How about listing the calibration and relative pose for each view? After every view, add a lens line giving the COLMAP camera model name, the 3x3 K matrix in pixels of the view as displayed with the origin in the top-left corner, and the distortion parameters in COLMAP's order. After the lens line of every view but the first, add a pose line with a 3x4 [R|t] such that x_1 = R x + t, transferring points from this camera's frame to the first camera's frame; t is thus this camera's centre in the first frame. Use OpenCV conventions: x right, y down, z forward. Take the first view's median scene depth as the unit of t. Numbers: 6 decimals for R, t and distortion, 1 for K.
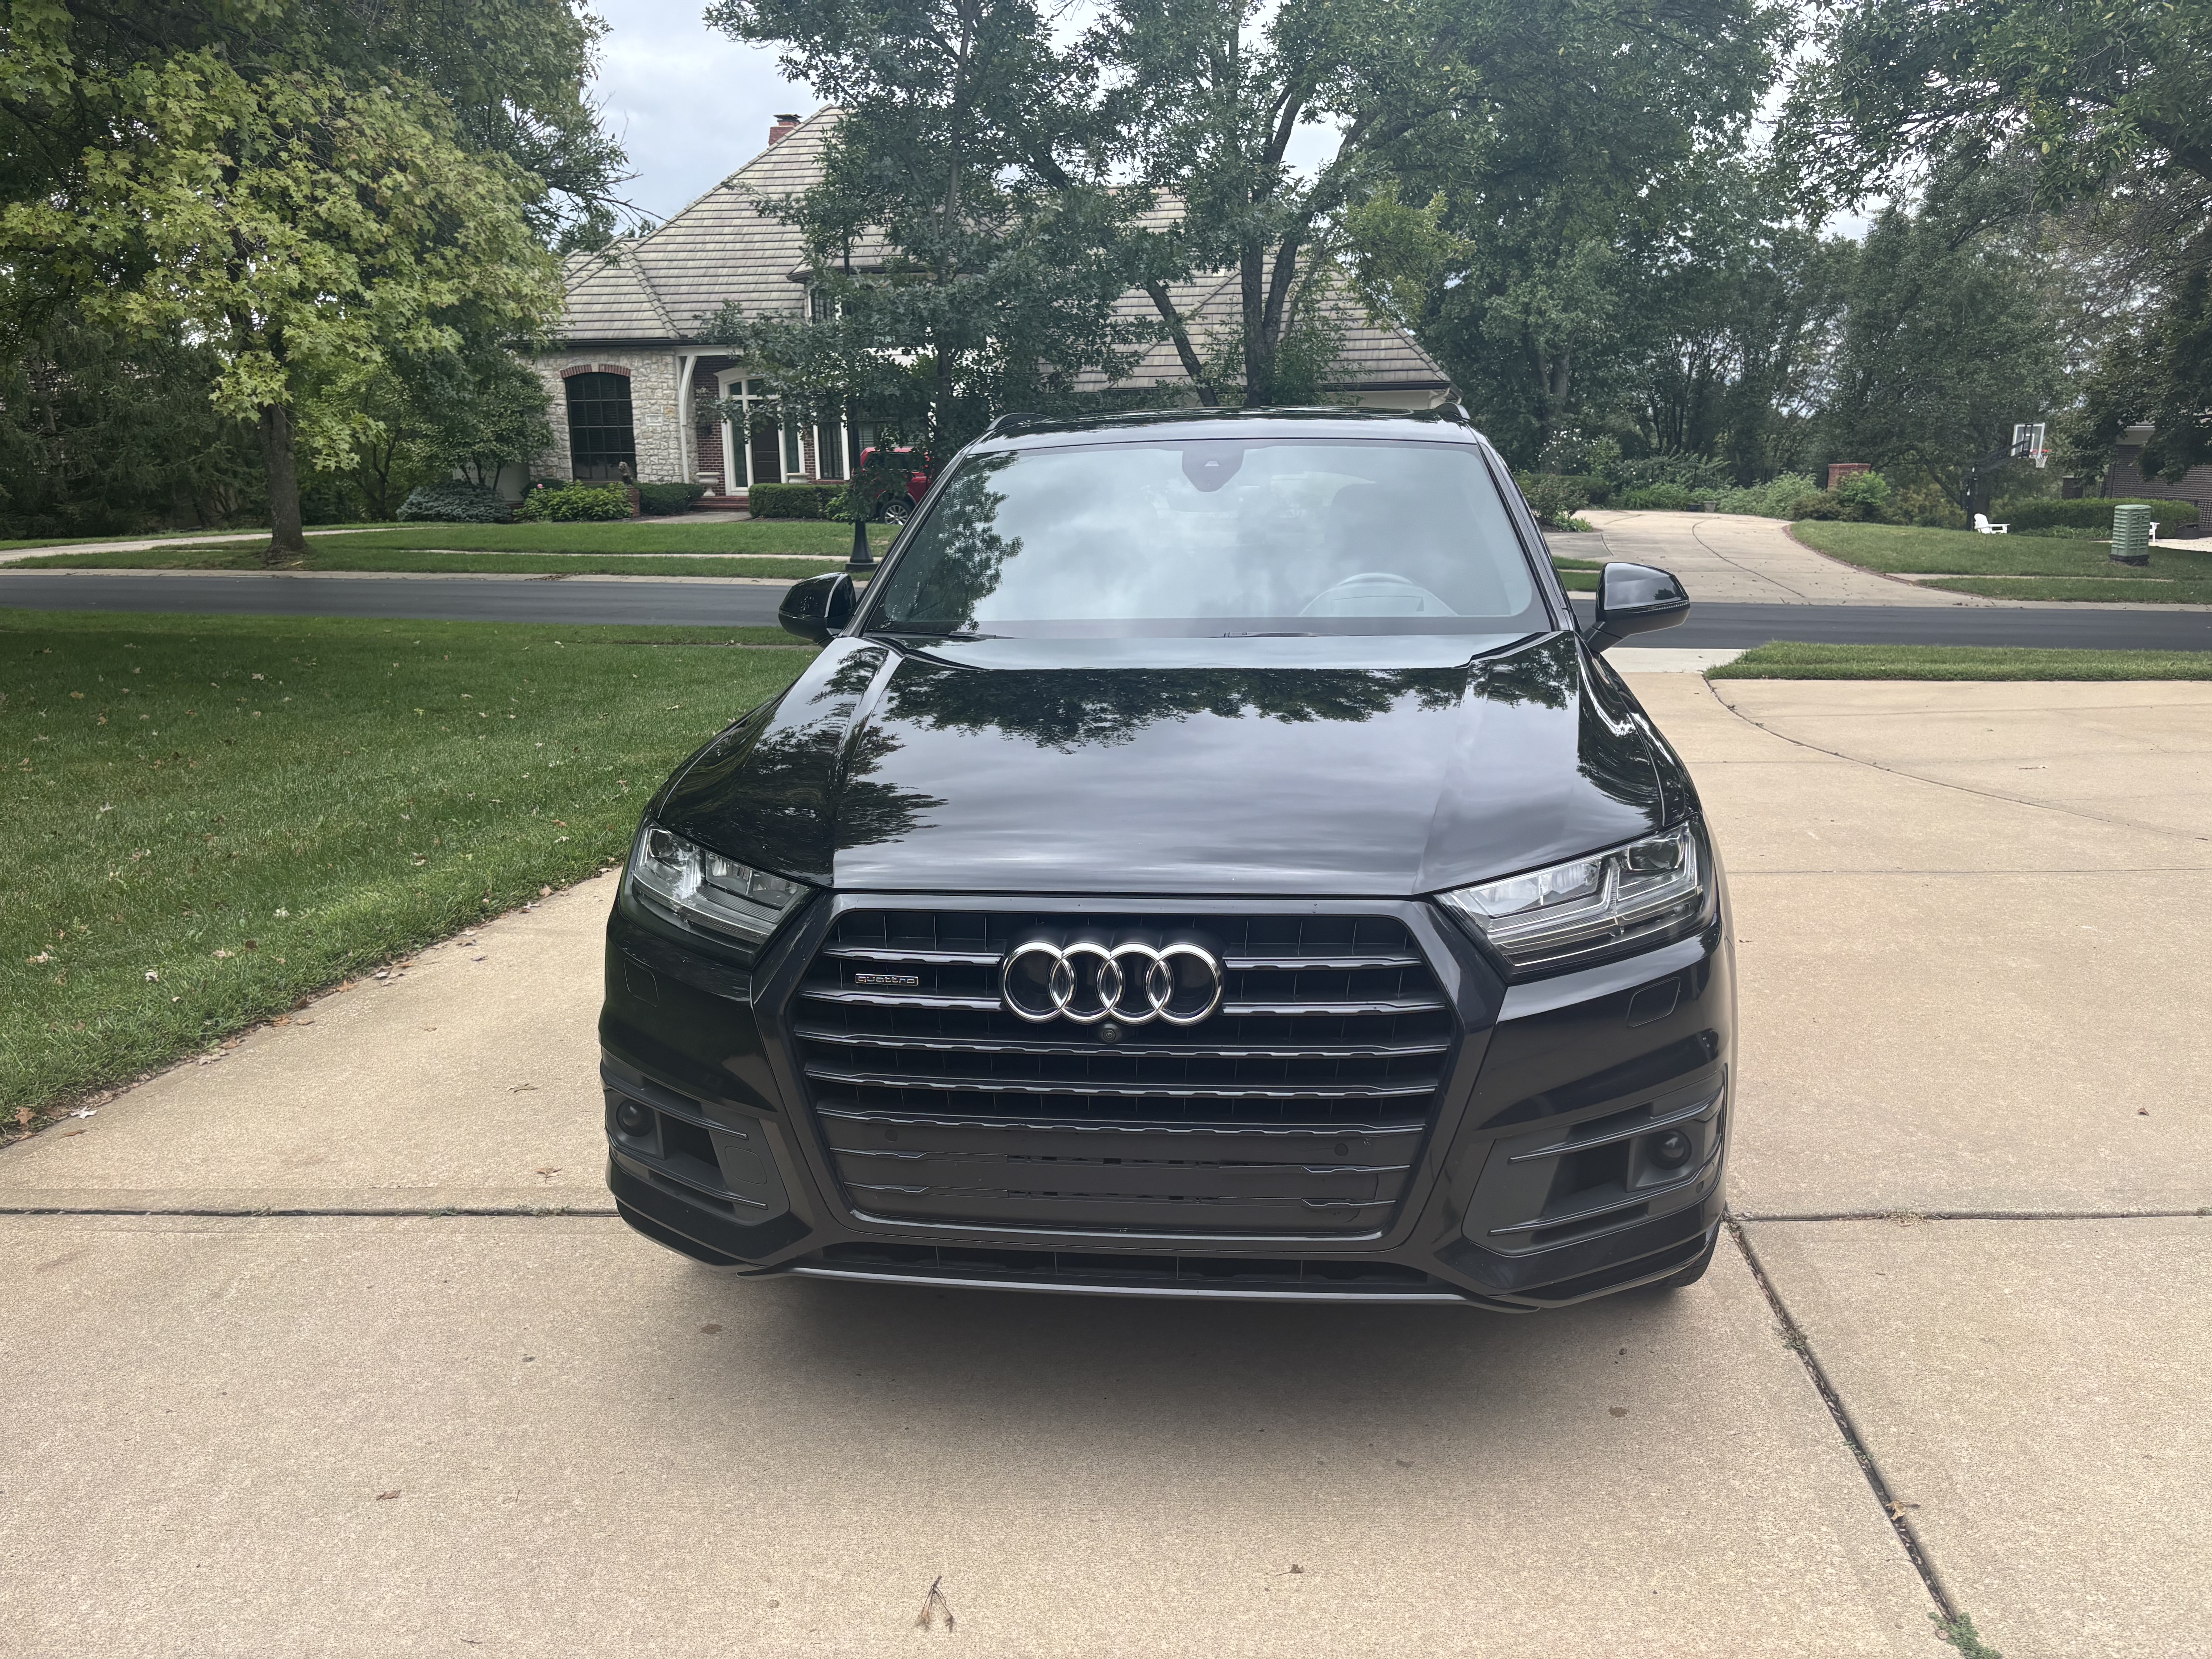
lens RADIAL K [[1698.1, 0, 1106.0], [0, 1698.1, 829.5], [0, 0, 1]] dist [0.000168, 0.055676]
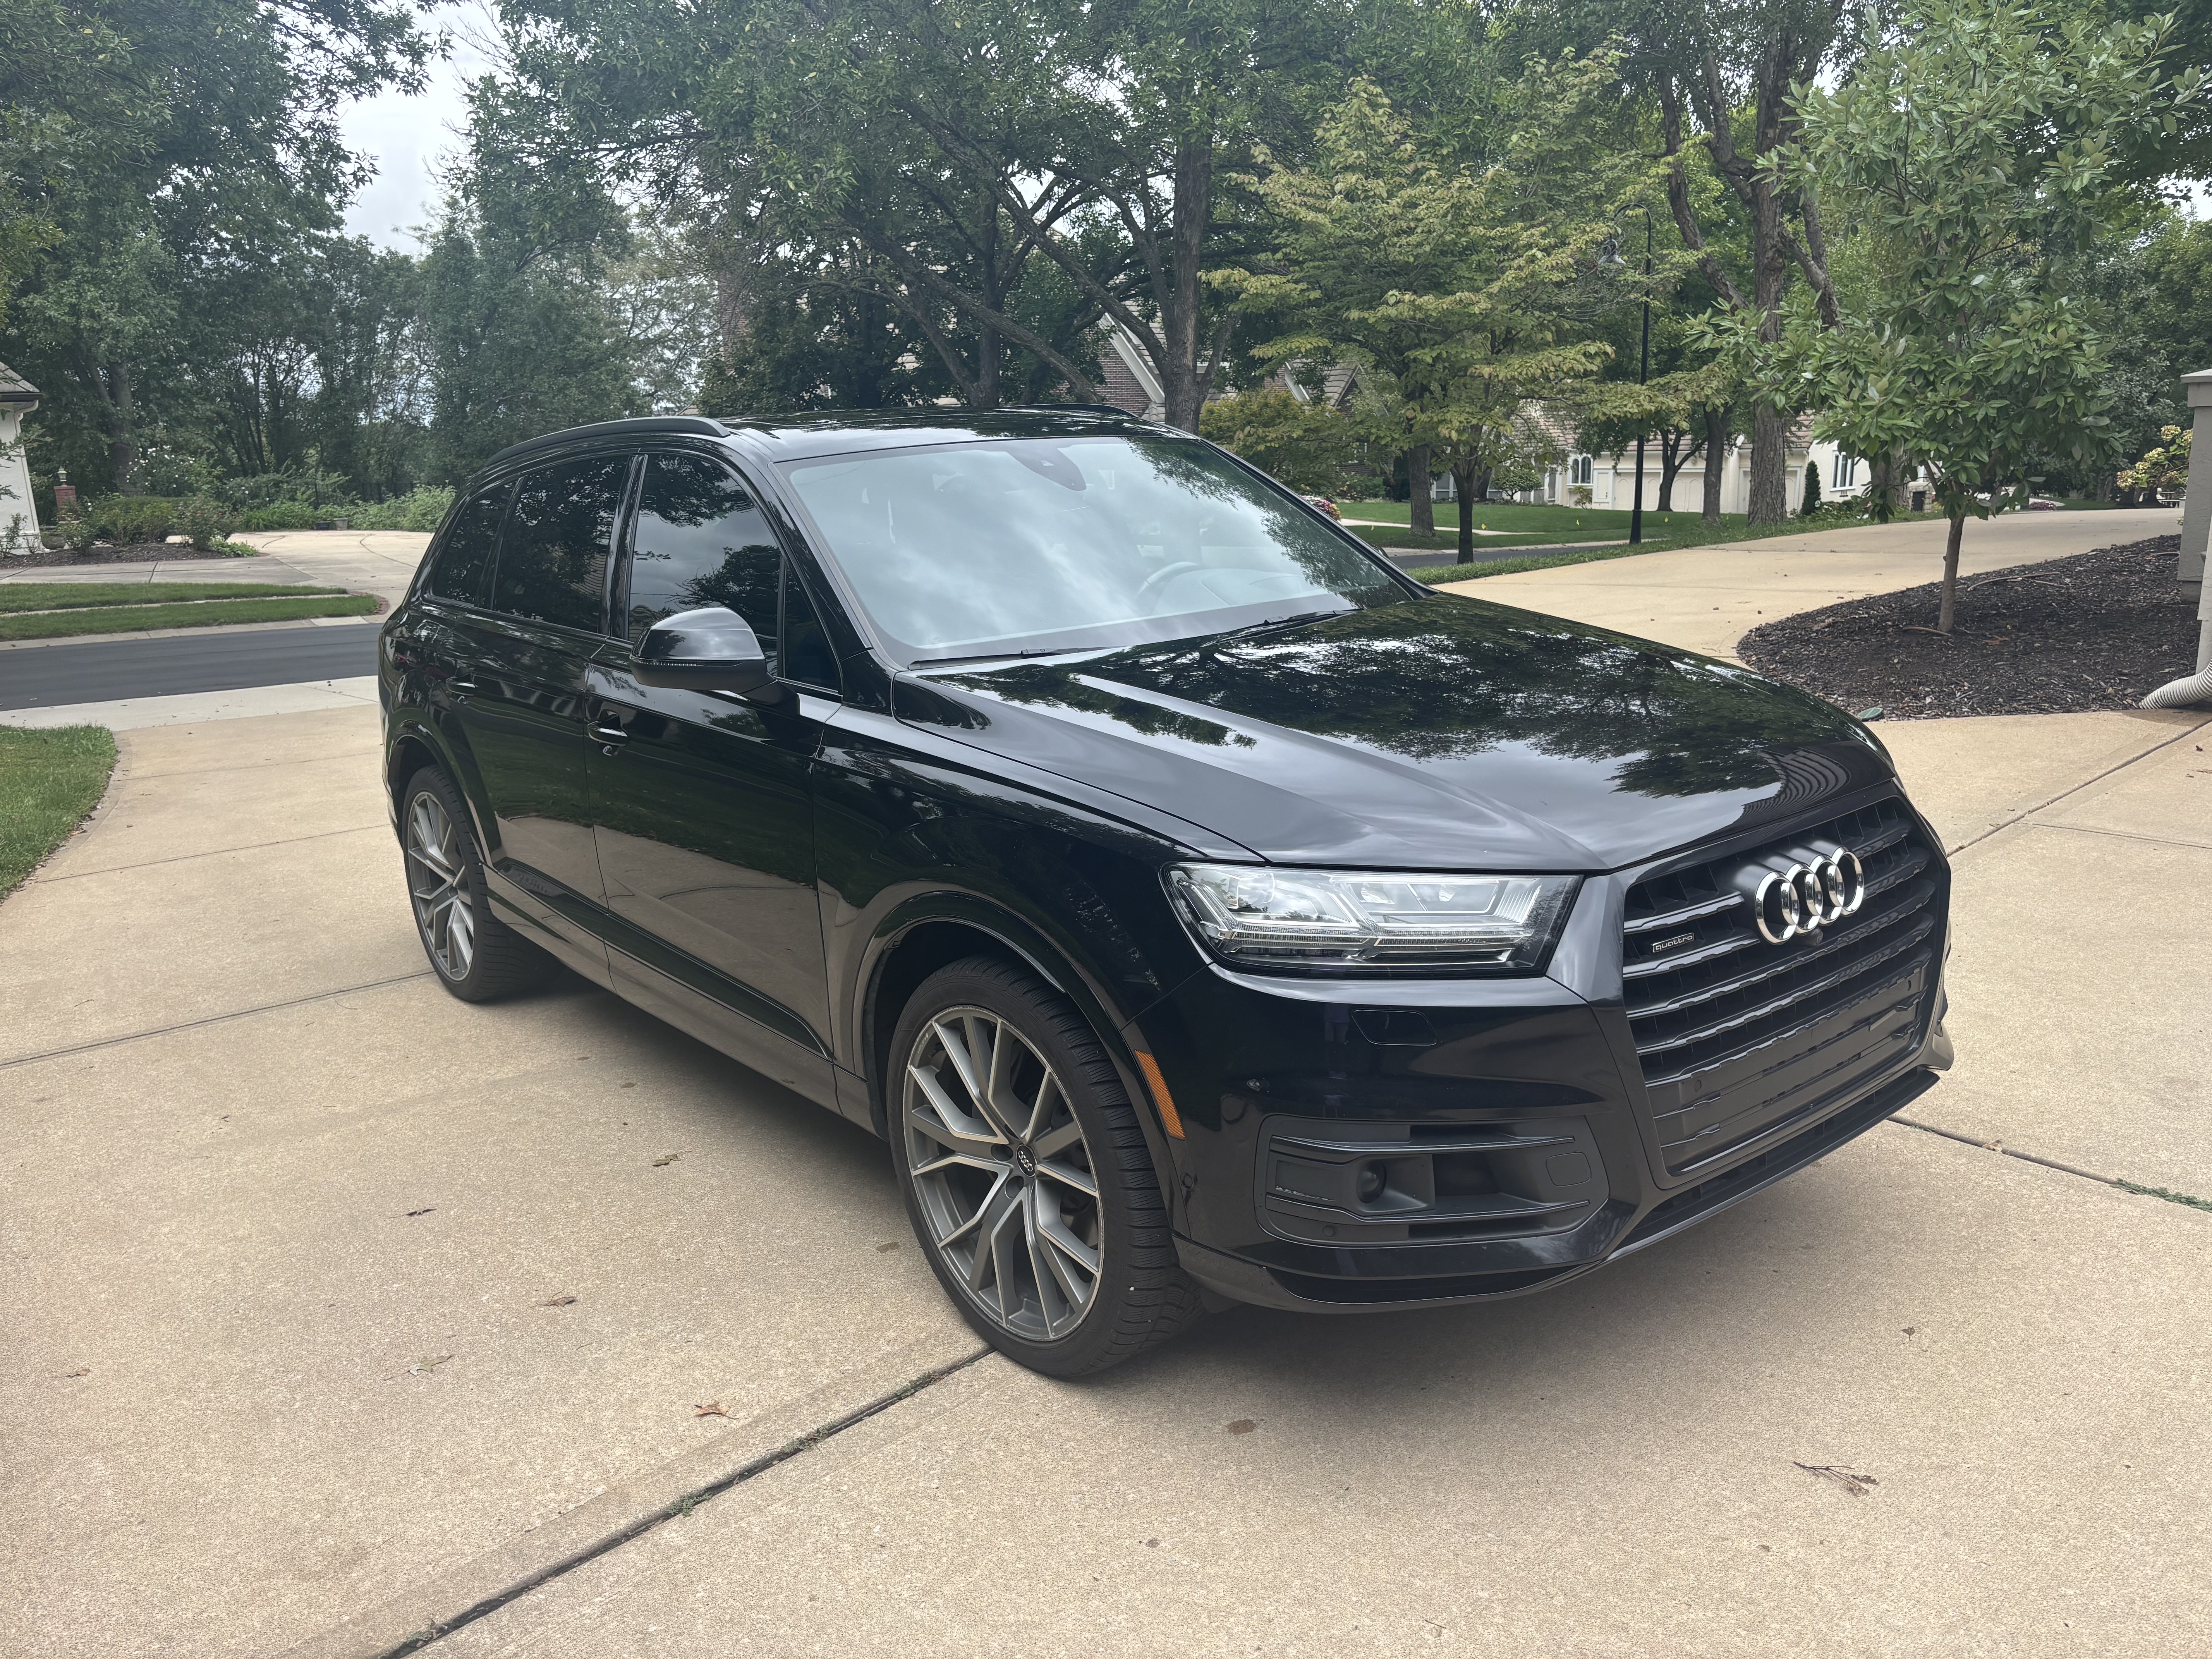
lens RADIAL K [[1695.7, 0, 1106.0], [0, 1695.7, 829.5], [0, 0, 1]] dist [0.046780, -0.048793]
pose [[0.694688, -0.180375, 0.696329, -0.048719], [0.186364, 0.980127, 0.067964, -0.005211], [-0.694750, 0.082556, 0.714498, 0.021530]]
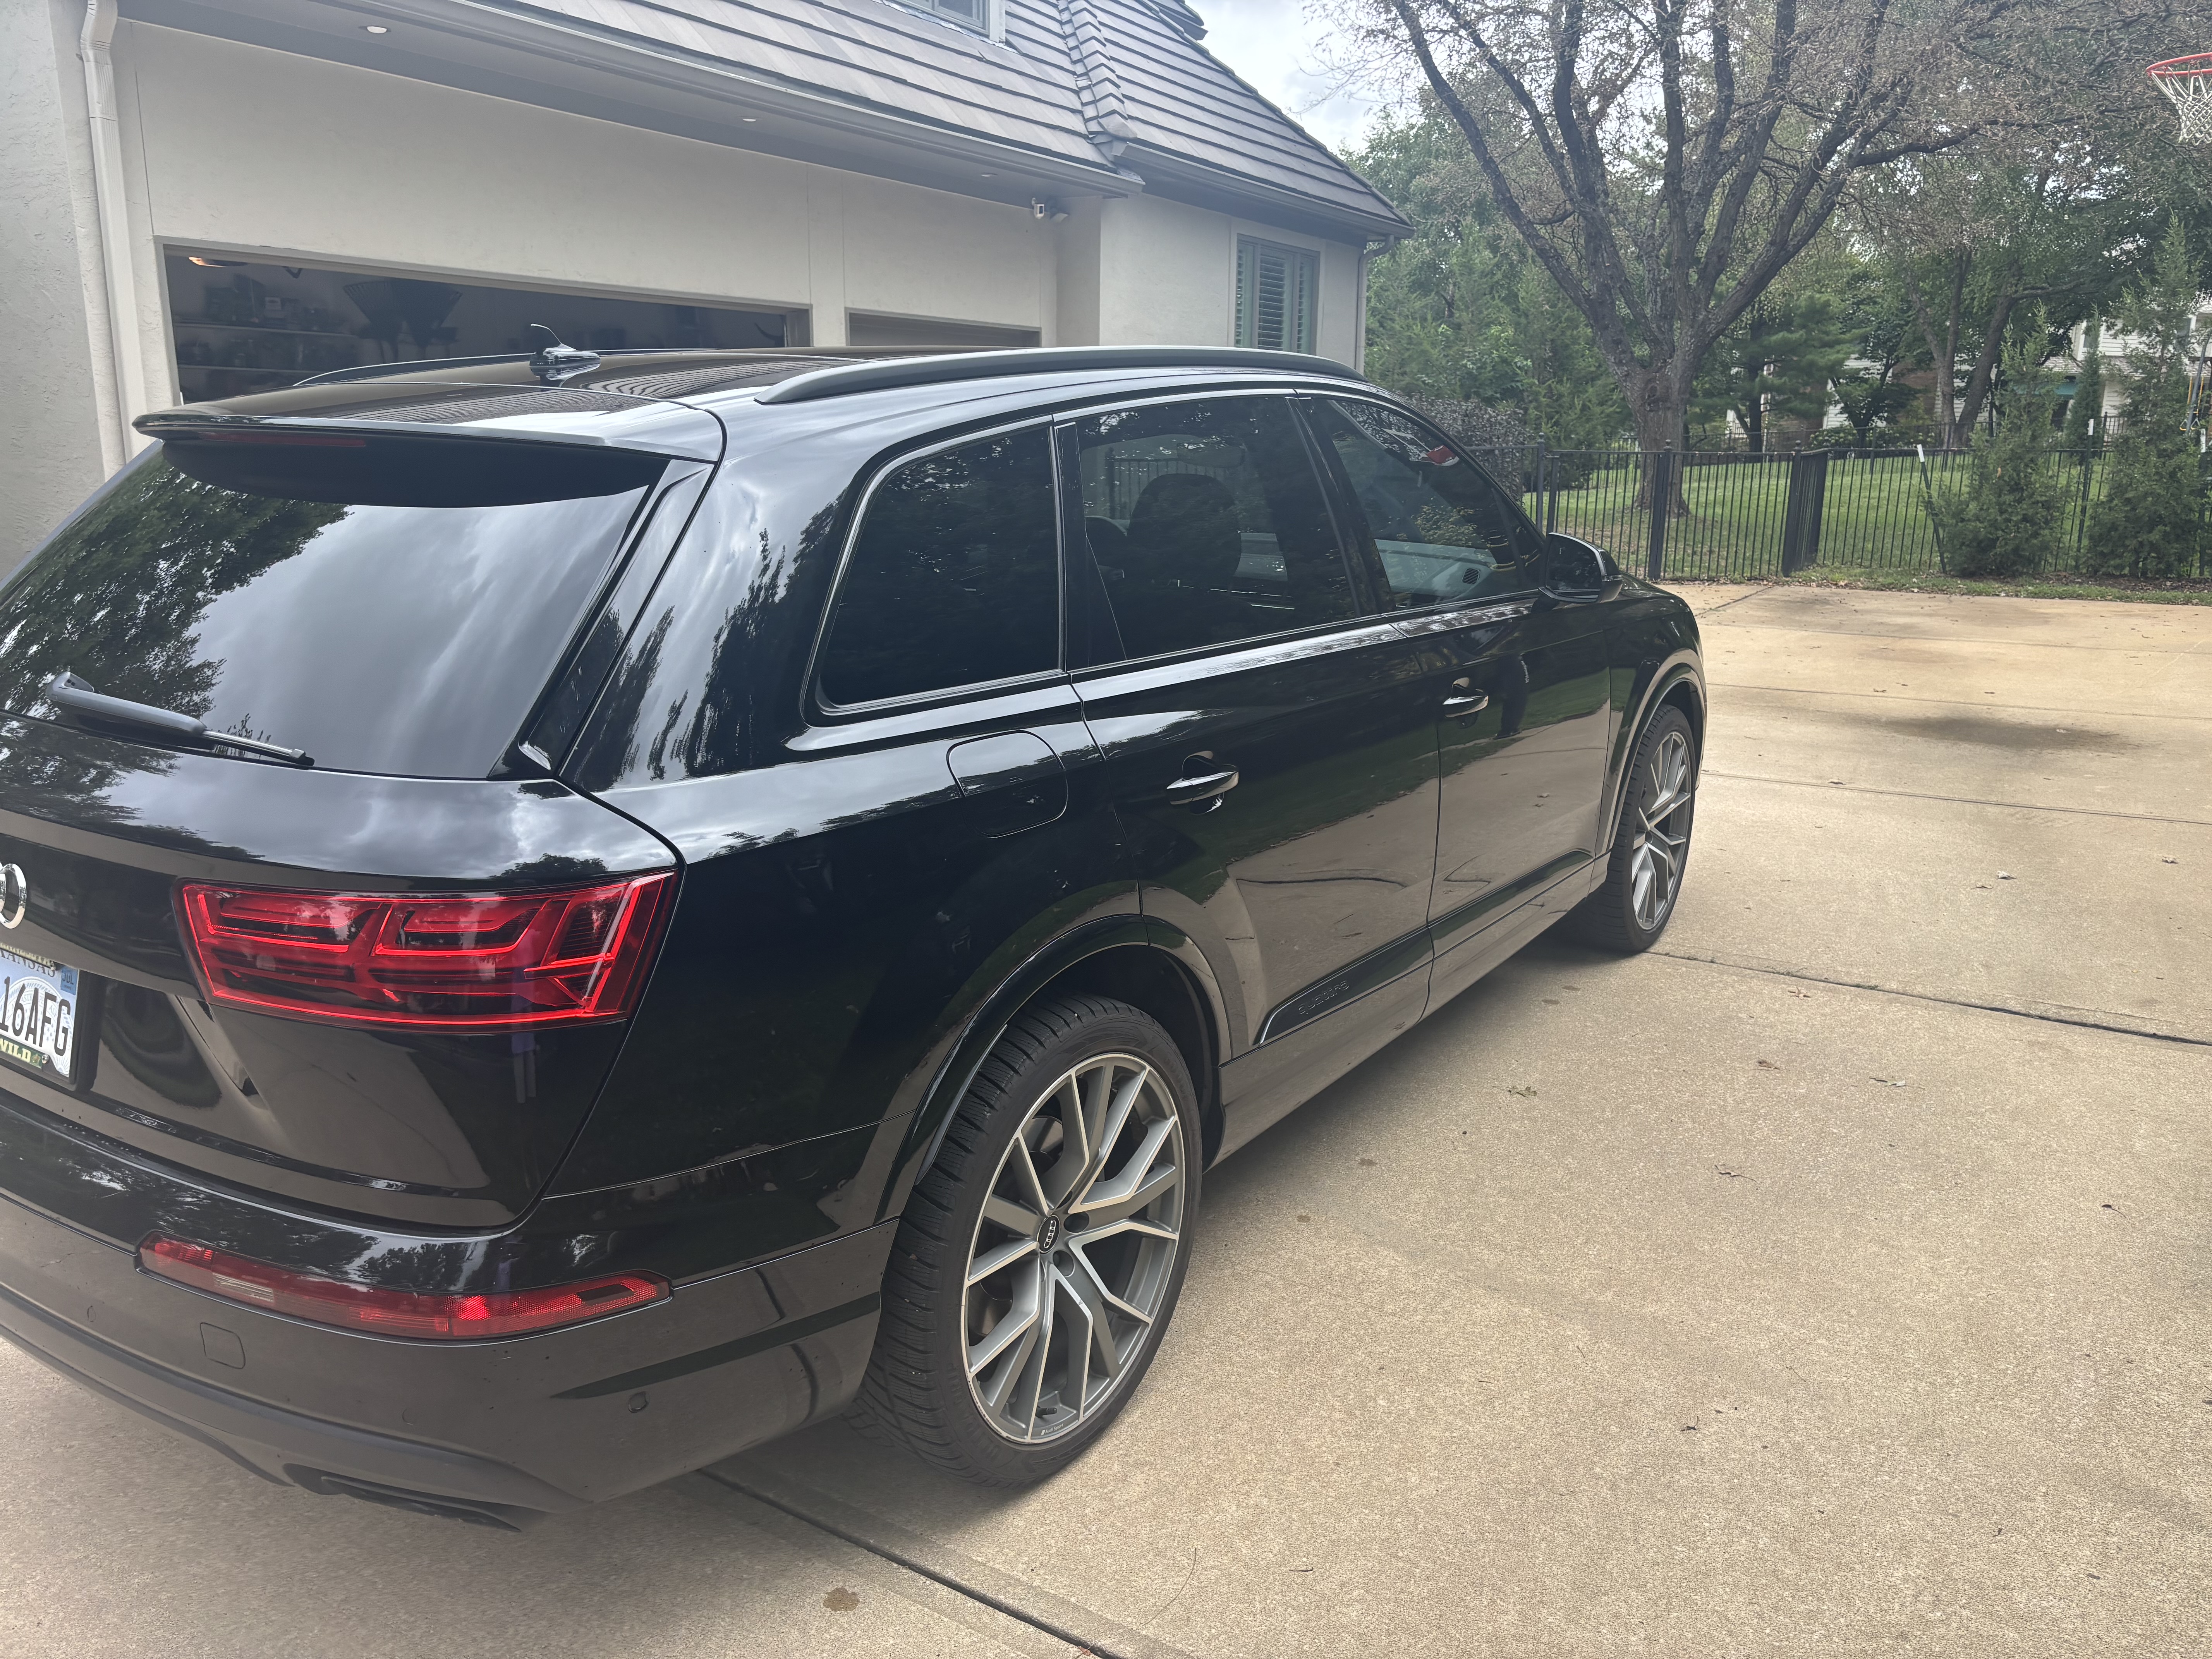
lens RADIAL K [[1695.7, 0, 1106.0], [0, 1695.7, 829.5], [0, 0, 1]] dist [0.046780, -0.048793]
pose [[-0.896601, -0.097891, 0.431884, -0.028088], [0.102659, 0.902748, 0.417740, -0.033367], [-0.430775, 0.418883, -0.799356, 0.151612]]
